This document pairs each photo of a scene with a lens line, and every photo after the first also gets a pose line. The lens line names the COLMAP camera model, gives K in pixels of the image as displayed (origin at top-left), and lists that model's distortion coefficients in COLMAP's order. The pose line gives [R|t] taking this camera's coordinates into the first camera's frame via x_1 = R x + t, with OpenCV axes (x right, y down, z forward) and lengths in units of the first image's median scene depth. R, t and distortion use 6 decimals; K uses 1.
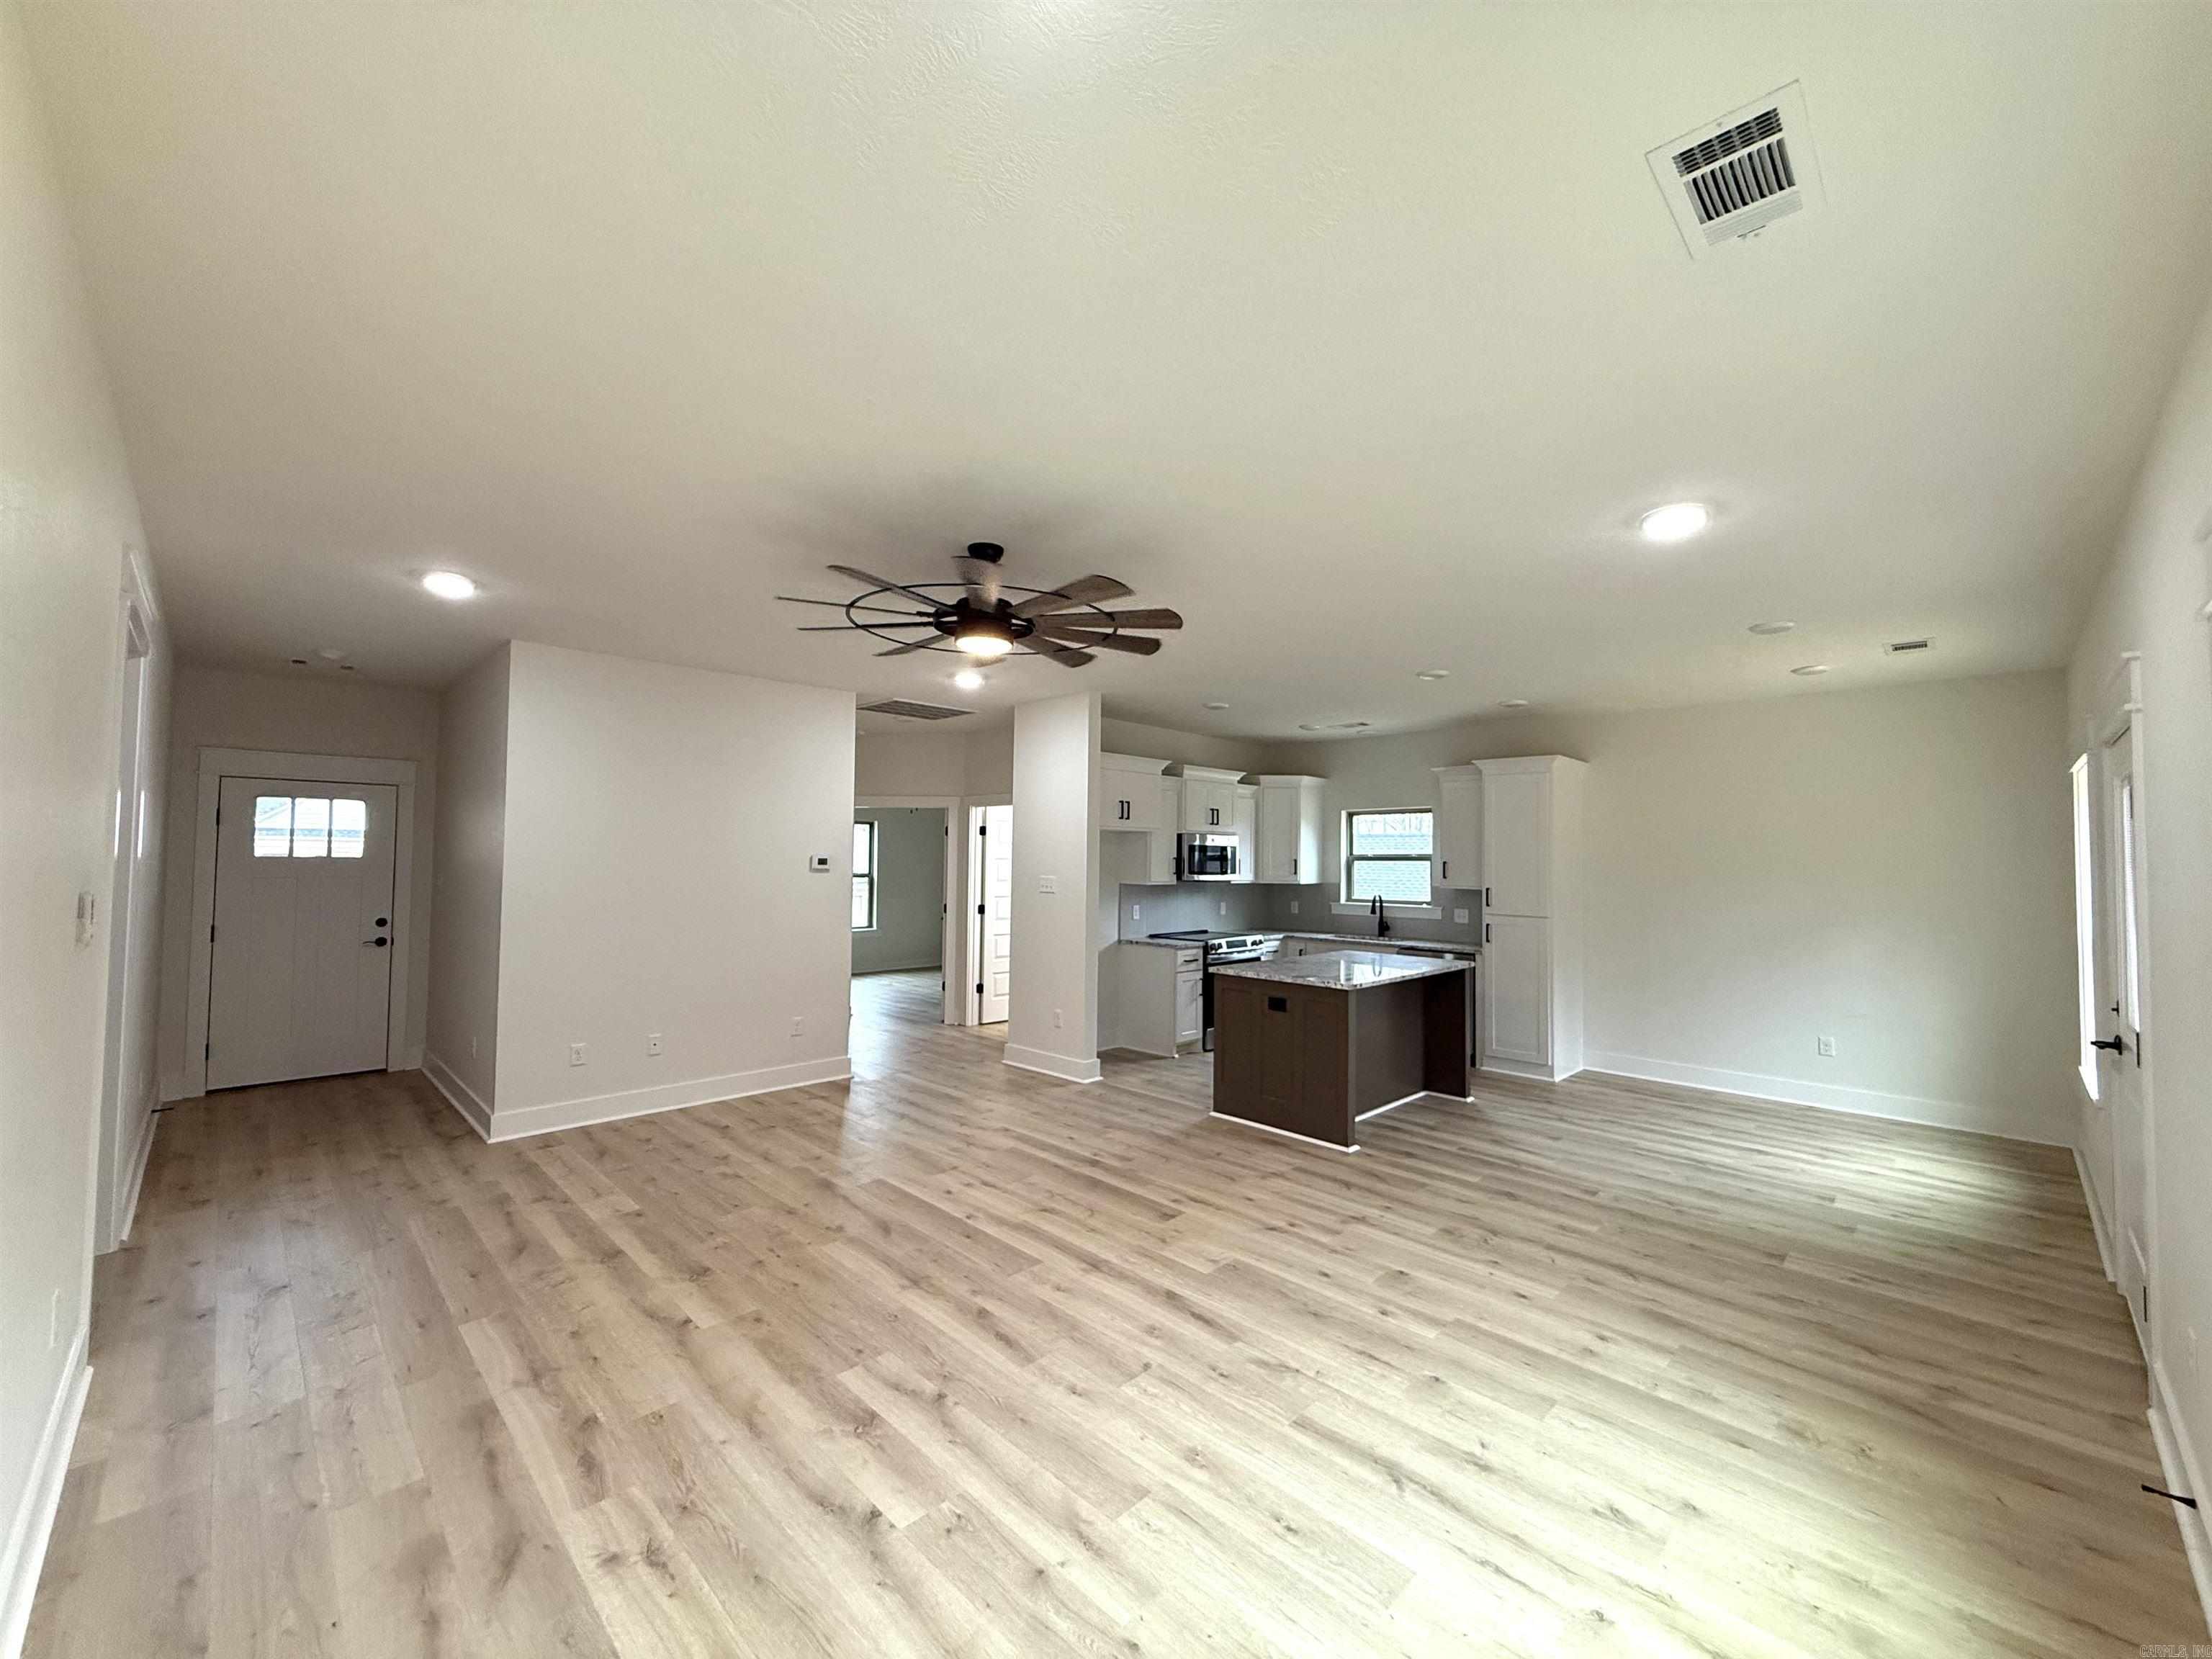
lens RADIAL K [[882.5, 0, 1095.4], [0, 882.5, 826.0], [0, 0, 1]] dist [0.001390, 0.000119]
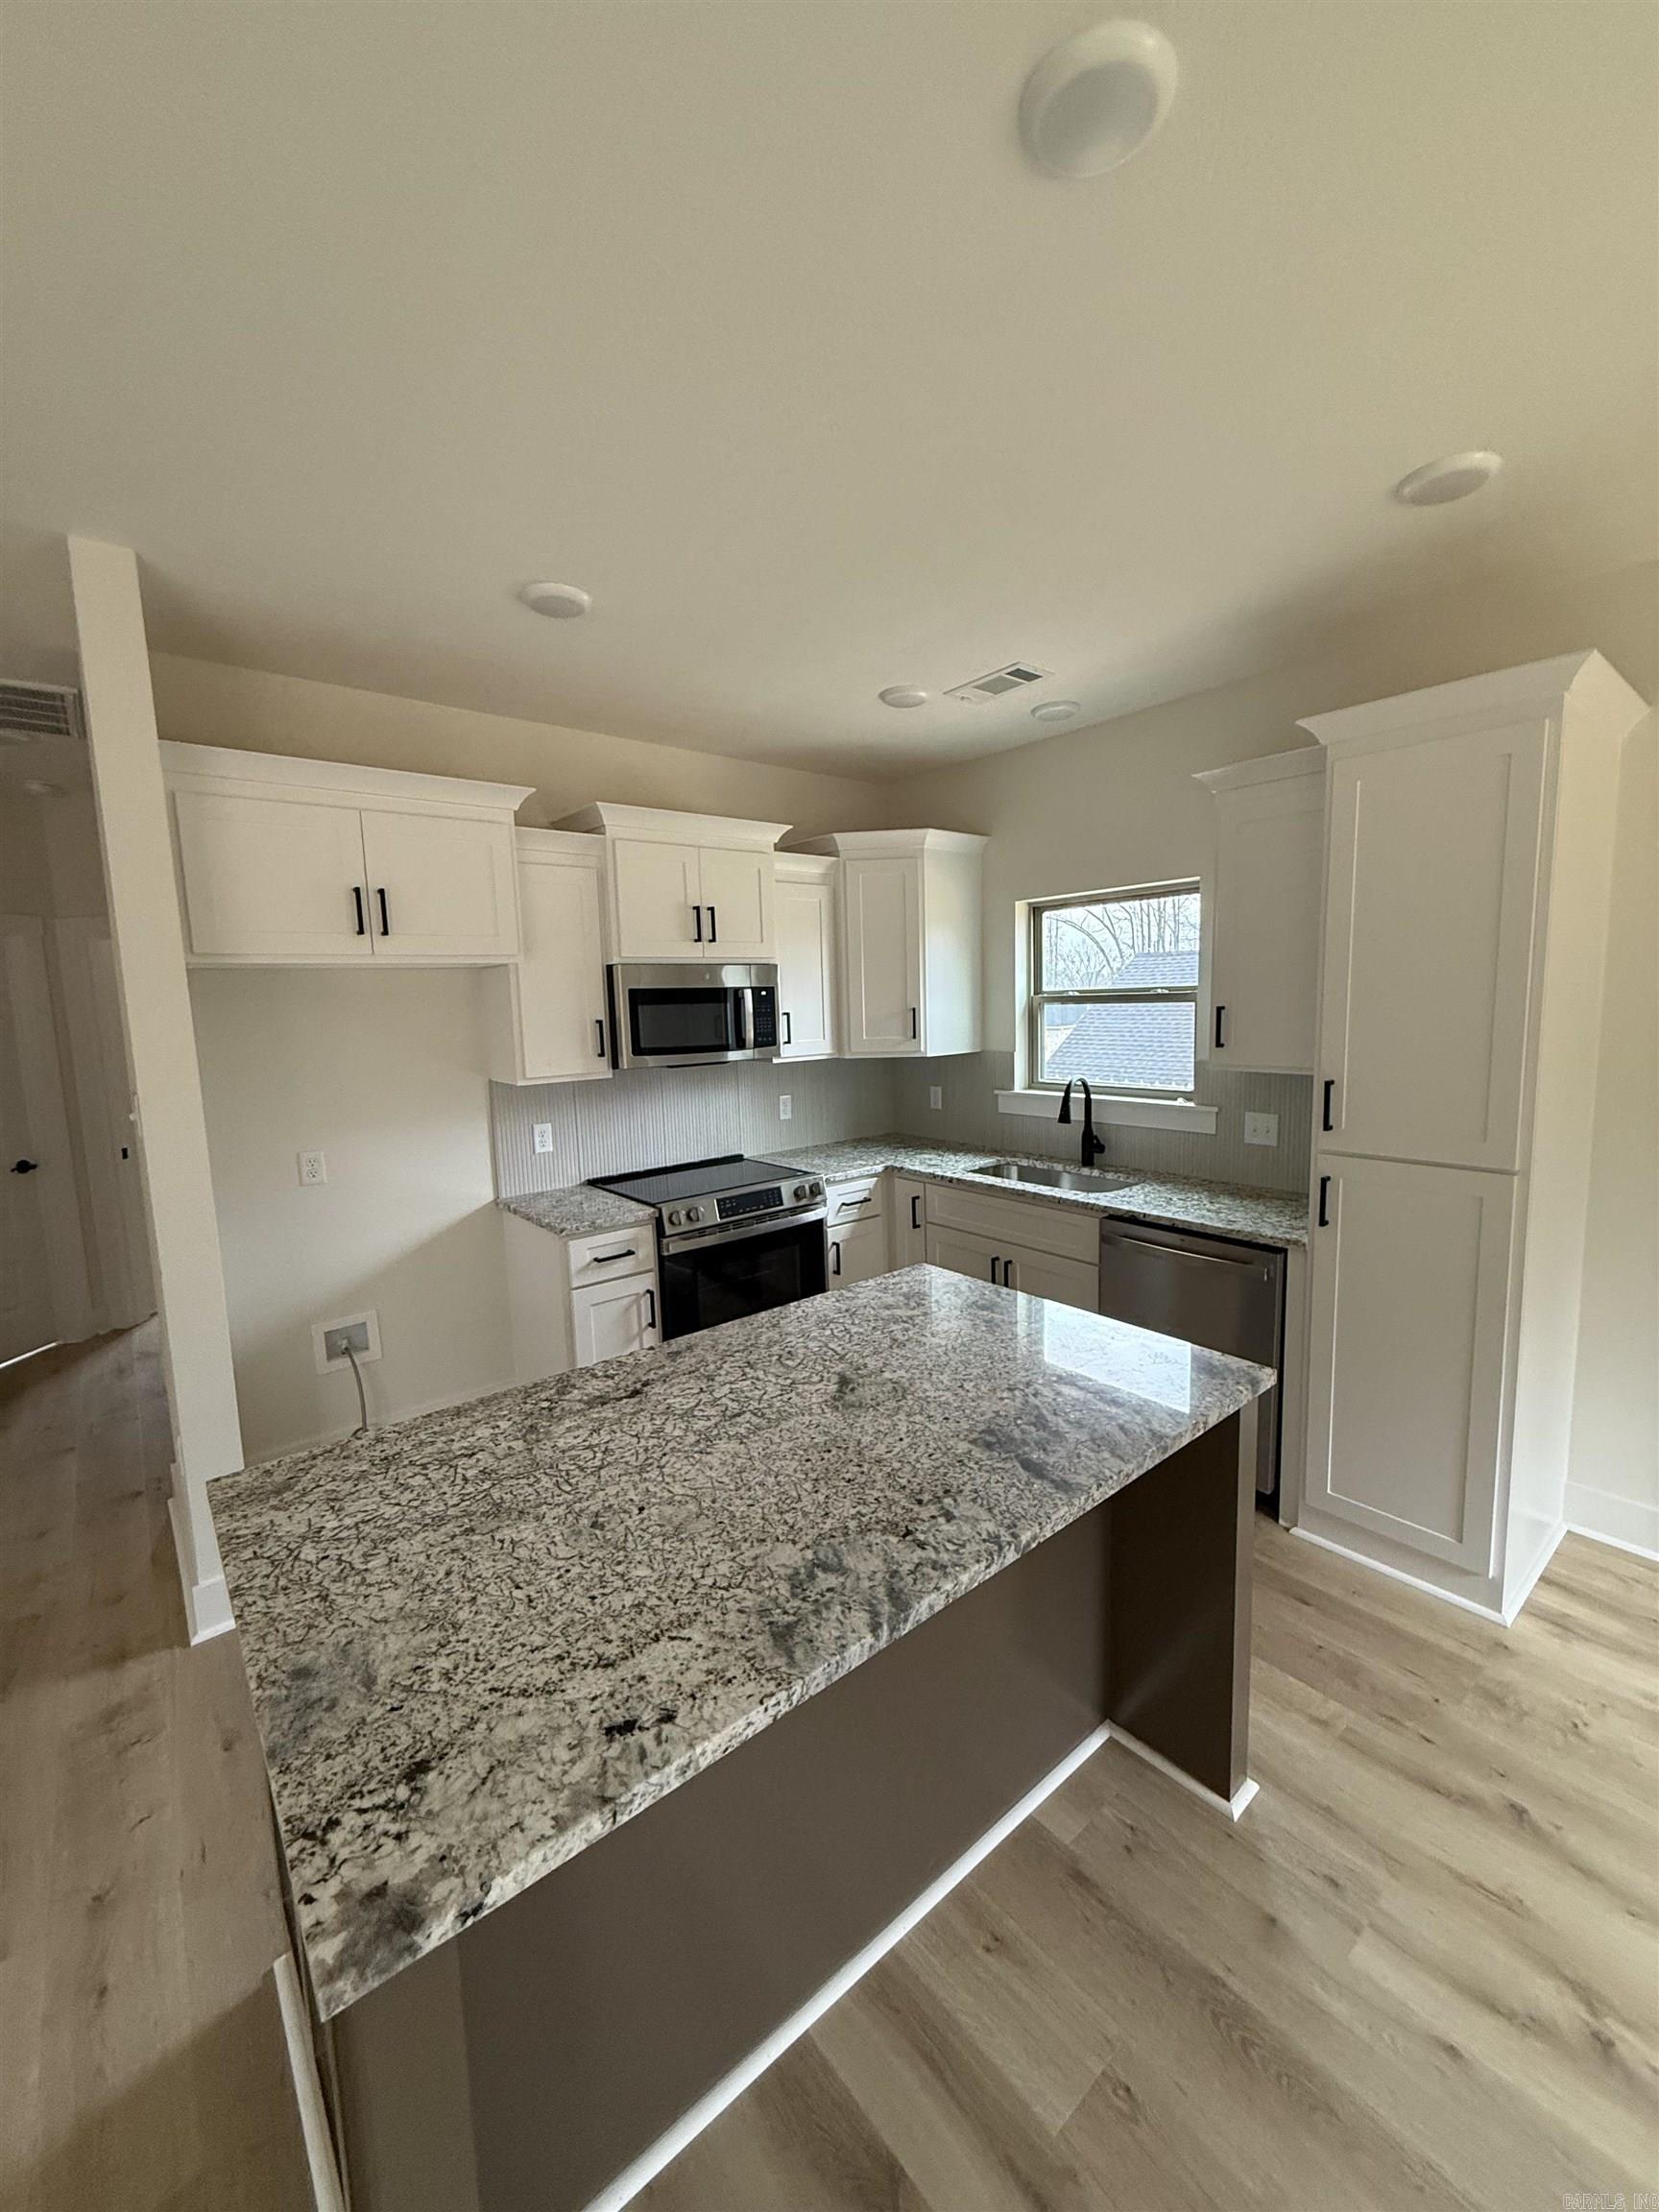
lens RADIAL K [[882.5, 0, 829.8], [0, 882.5, 1091.7], [0, 0, 1]] dist [0.001390, 0.000119]
pose [[0.995258, -0.030213, -0.092460, 0.242070], [0.043754, 0.988000, 0.148128, 0.010511], [0.086875, -0.151471, 0.984637, 0.552028]]
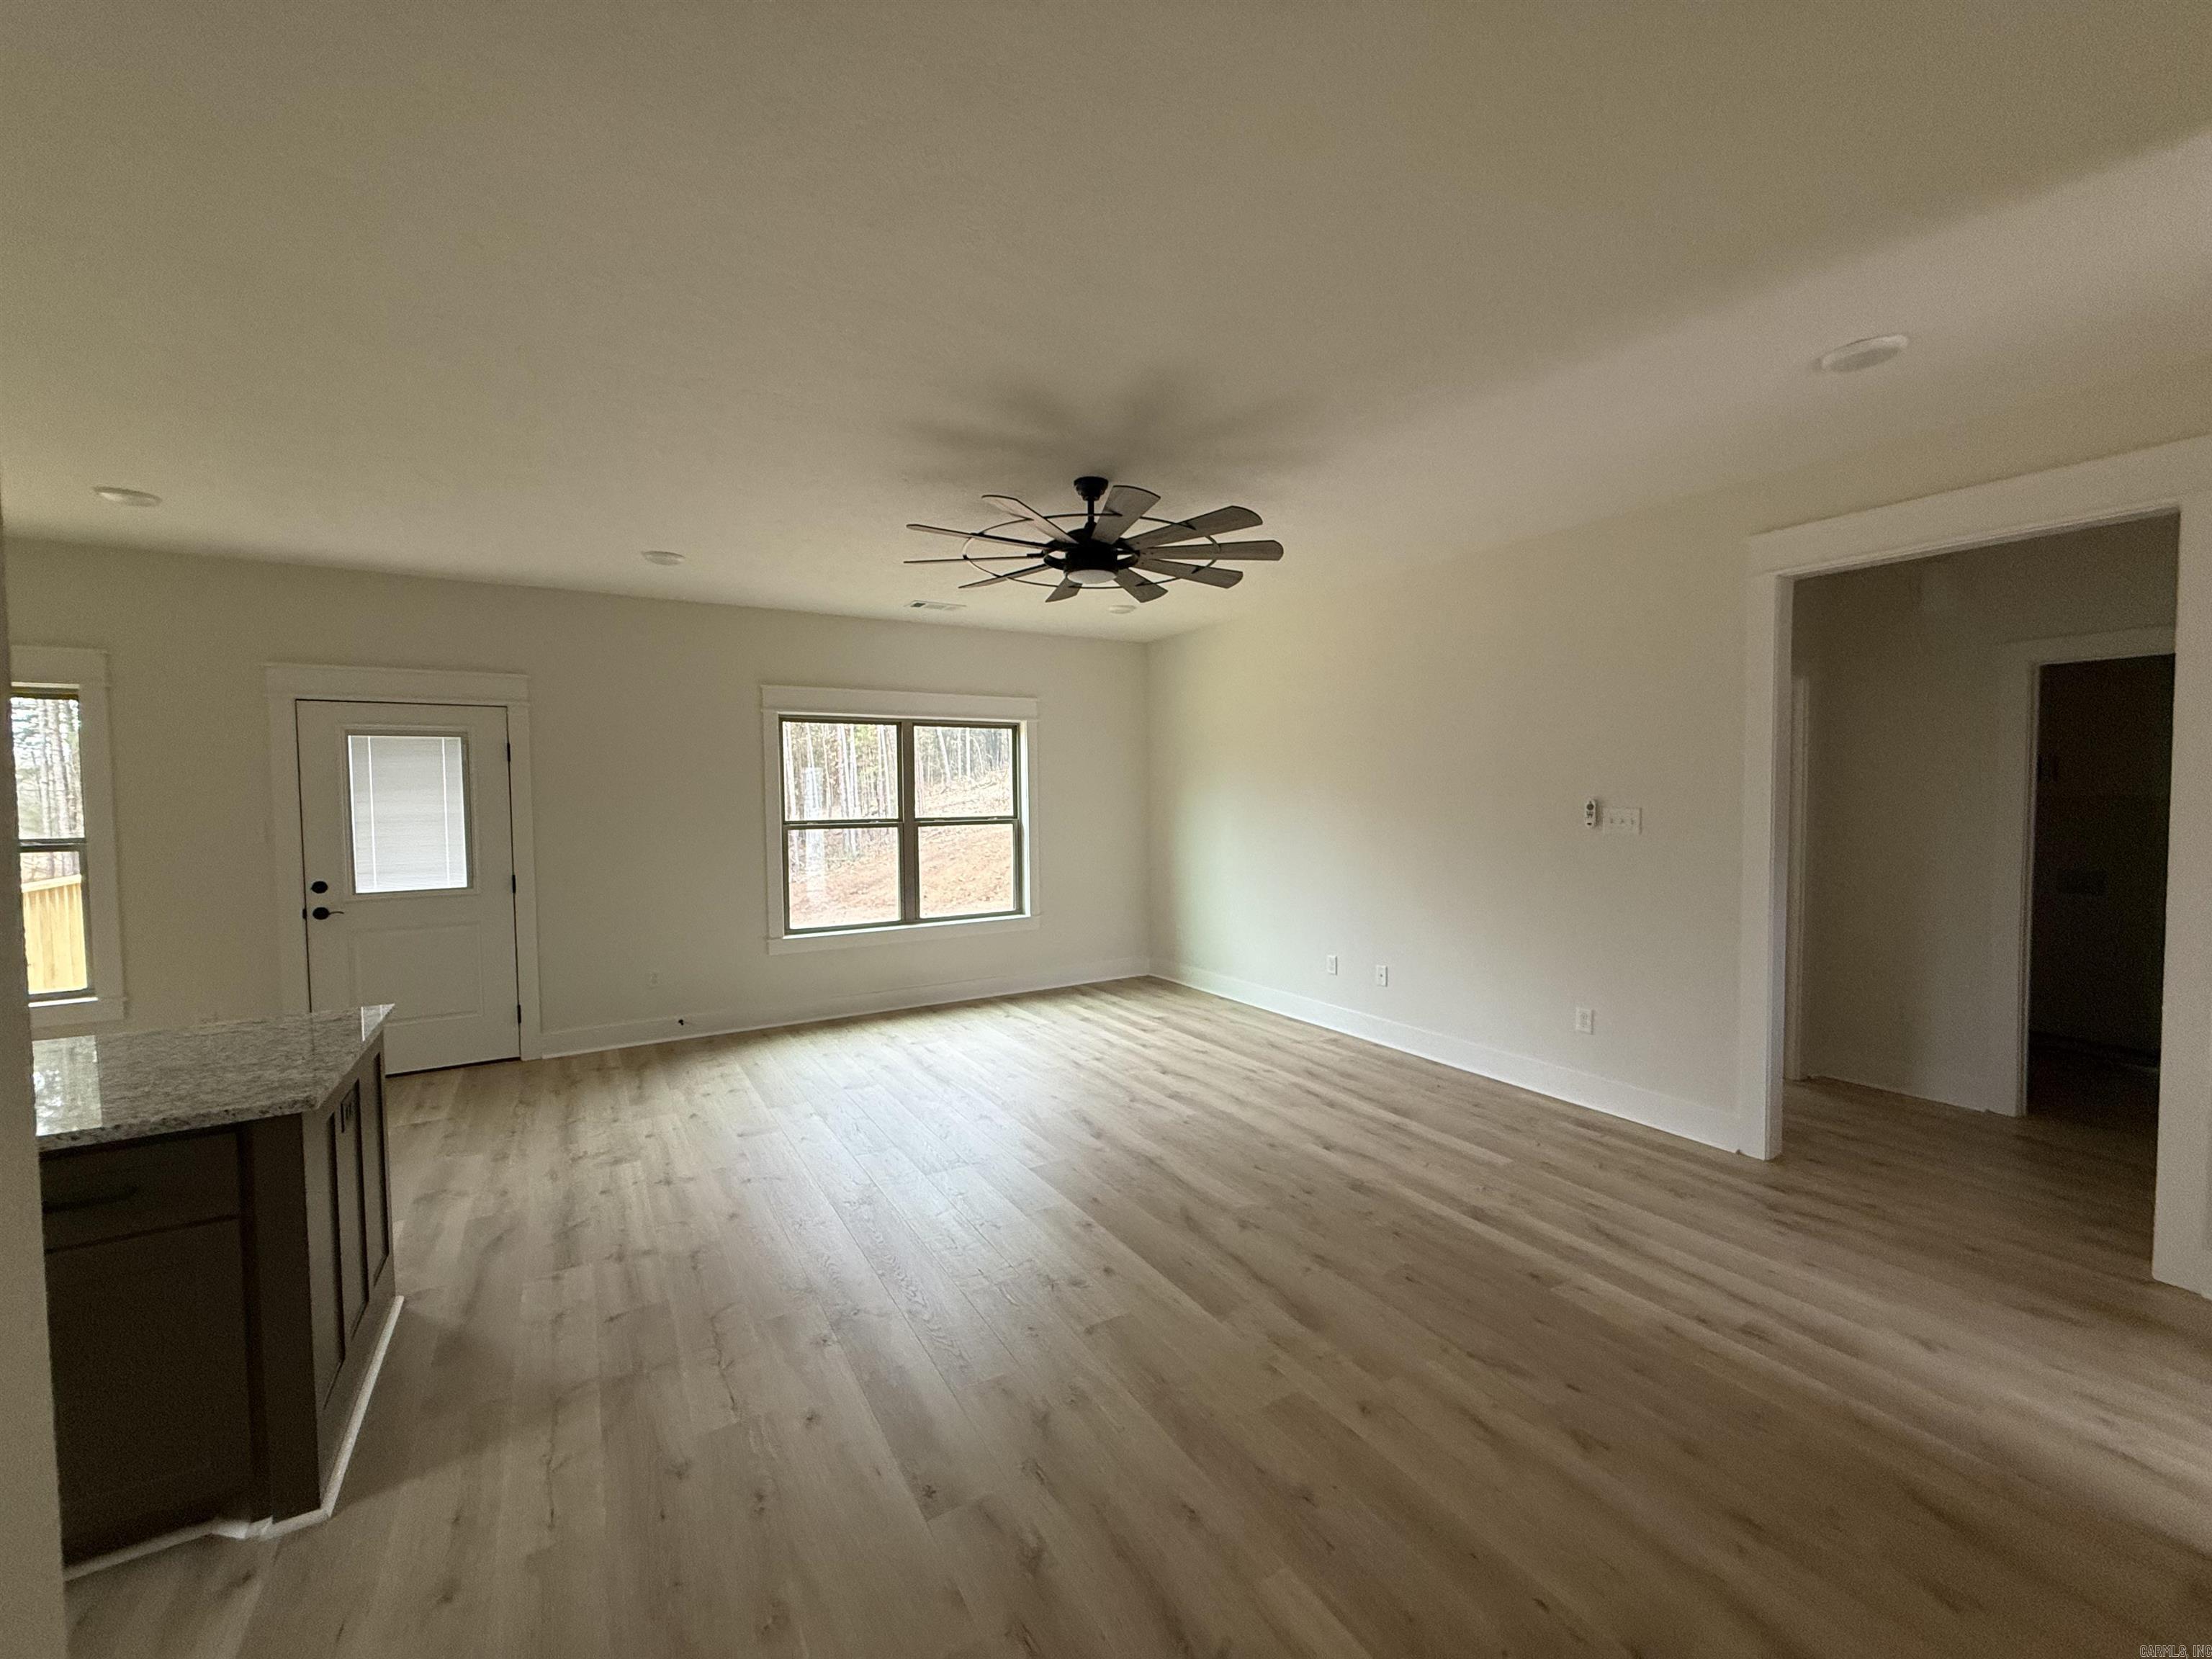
lens RADIAL K [[882.5, 0, 1093.7], [0, 882.5, 832.9], [0, 0, 1]] dist [0.001390, 0.000119]
pose [[-0.970823, -0.012649, 0.239463, -0.168549], [-0.009789, 0.999866, 0.013131, 0.037702], [-0.239597, 0.010404, -0.970817, 0.892462]]
